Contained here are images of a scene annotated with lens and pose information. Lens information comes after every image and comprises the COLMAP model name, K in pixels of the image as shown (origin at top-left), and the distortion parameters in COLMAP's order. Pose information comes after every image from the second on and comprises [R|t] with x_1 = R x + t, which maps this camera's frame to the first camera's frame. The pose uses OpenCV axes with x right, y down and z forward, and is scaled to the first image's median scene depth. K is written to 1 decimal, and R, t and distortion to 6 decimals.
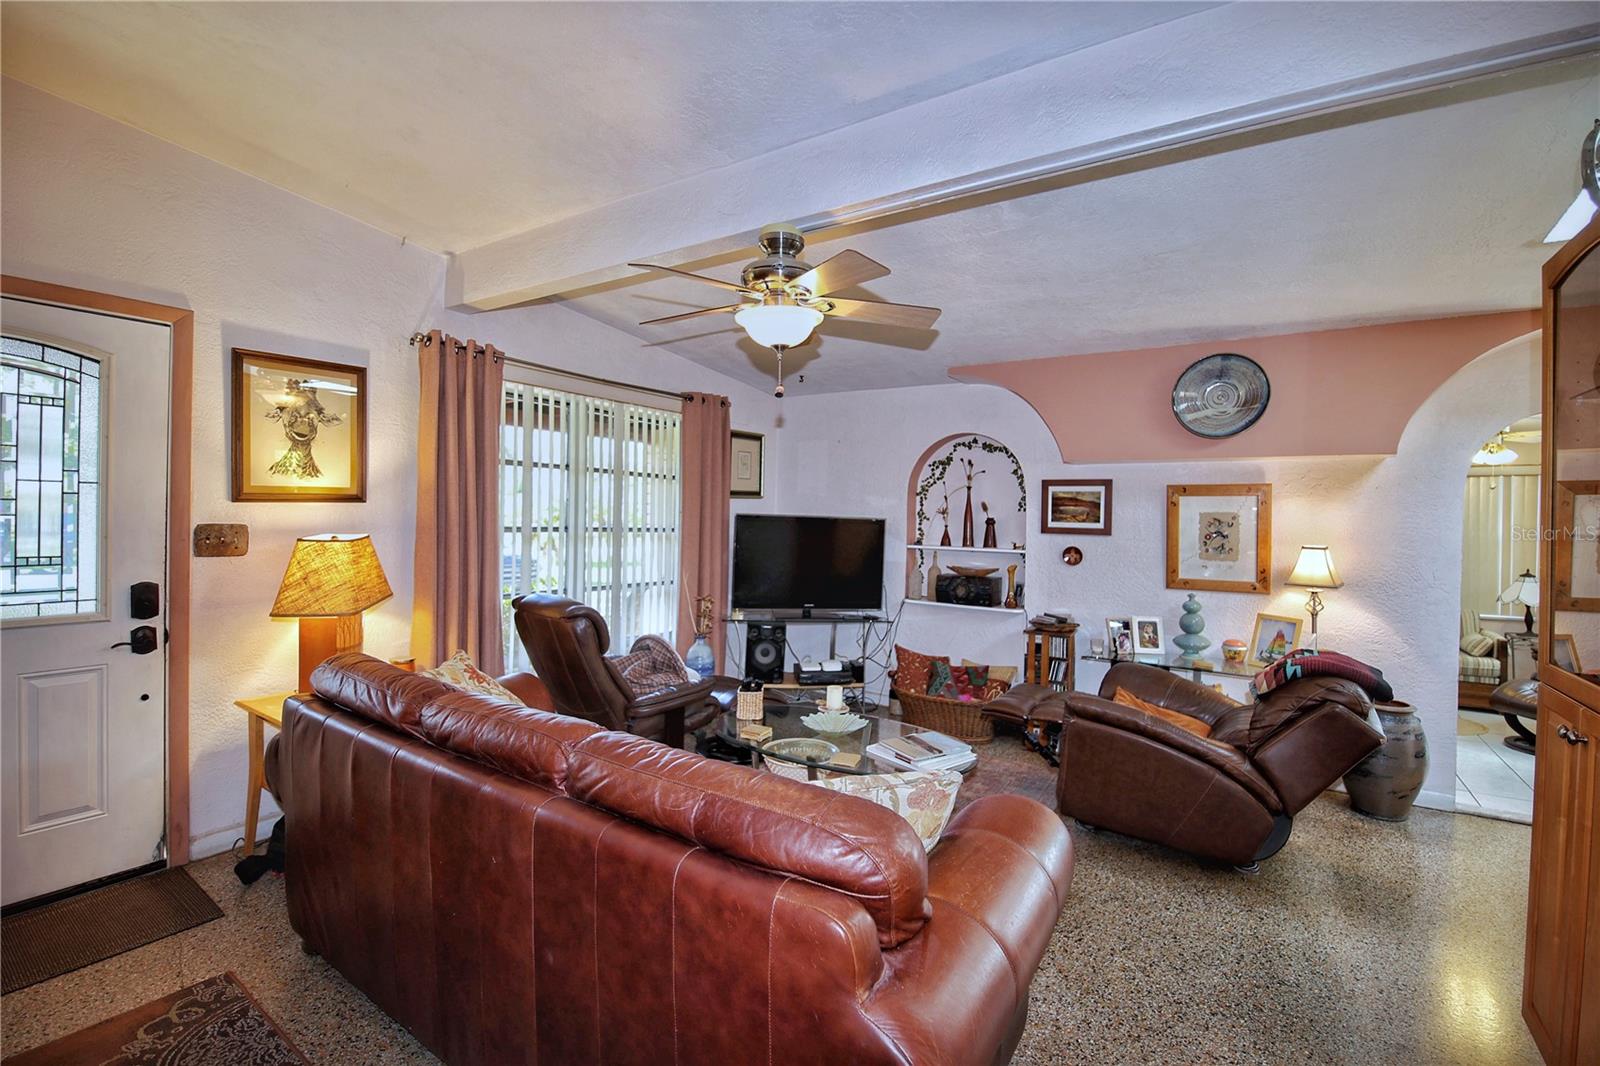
lens RADIAL K [[684.0, 0, 801.6], [0, 684.0, 524.9], [0, 0, 1]] dist [-0.006496, -0.006137]
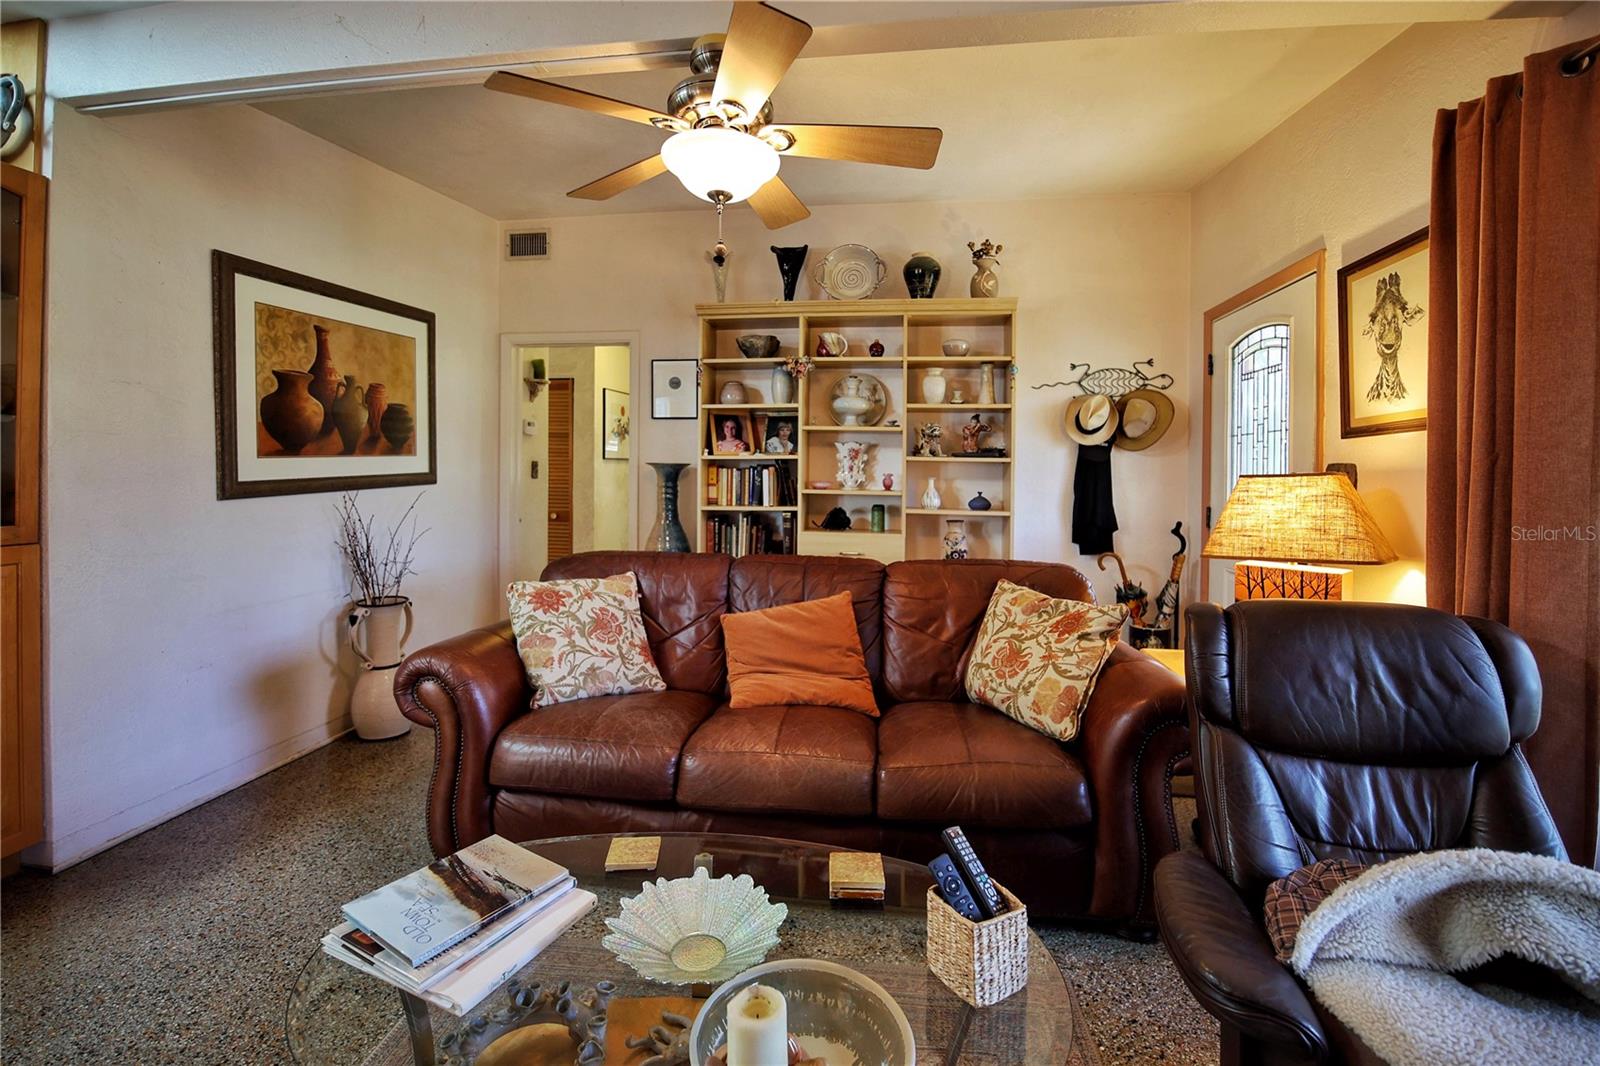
lens RADIAL K [[684.0, 0, 824.6], [0, 684.0, 477.7], [0, 0, 1]] dist [-0.006496, -0.006137]
pose [[-0.891269, -0.030810, -0.452428, 0.113119], [-0.044257, 0.998836, 0.019165, 0.019127], [0.451311, 0.037104, -0.891595, 0.953481]]
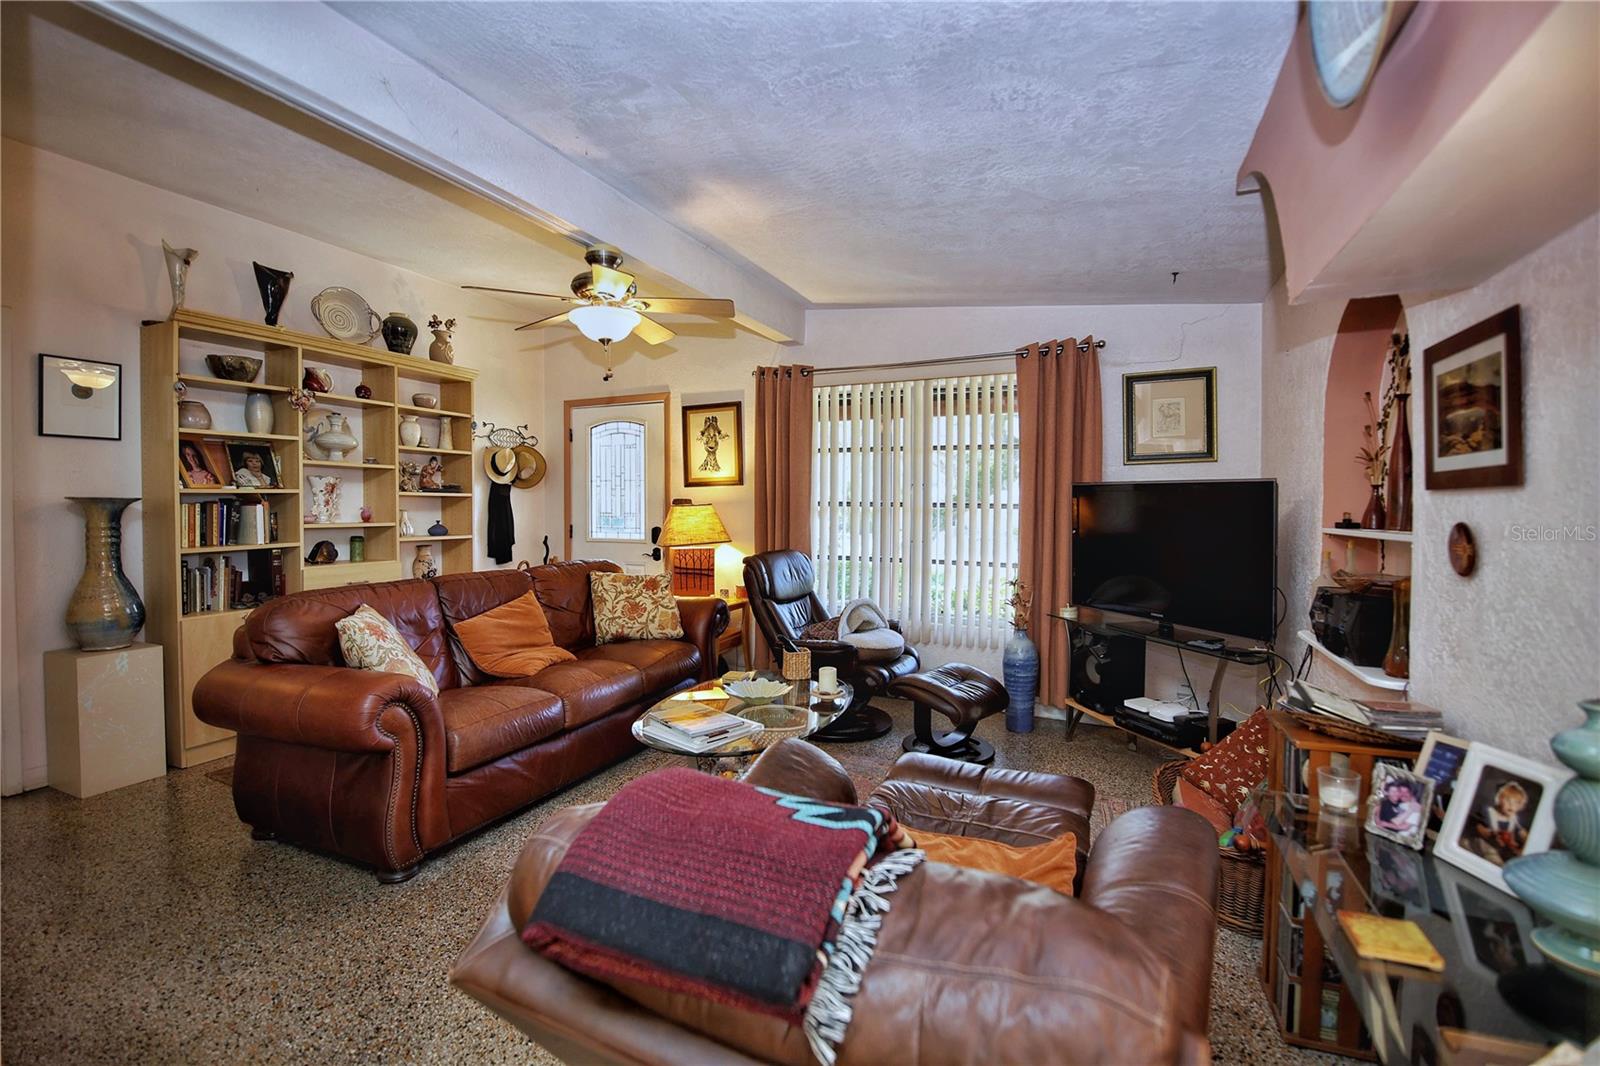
lens RADIAL K [[684.0, 0, 784.2], [0, 684.0, 517.7], [0, 0, 1]] dist [-0.006496, -0.006137]
pose [[0.167686, -0.005433, -0.985825, 0.691912], [-0.019912, 0.999762, -0.008896, 0.039550], [0.985639, 0.021122, 0.167538, 0.610275]]
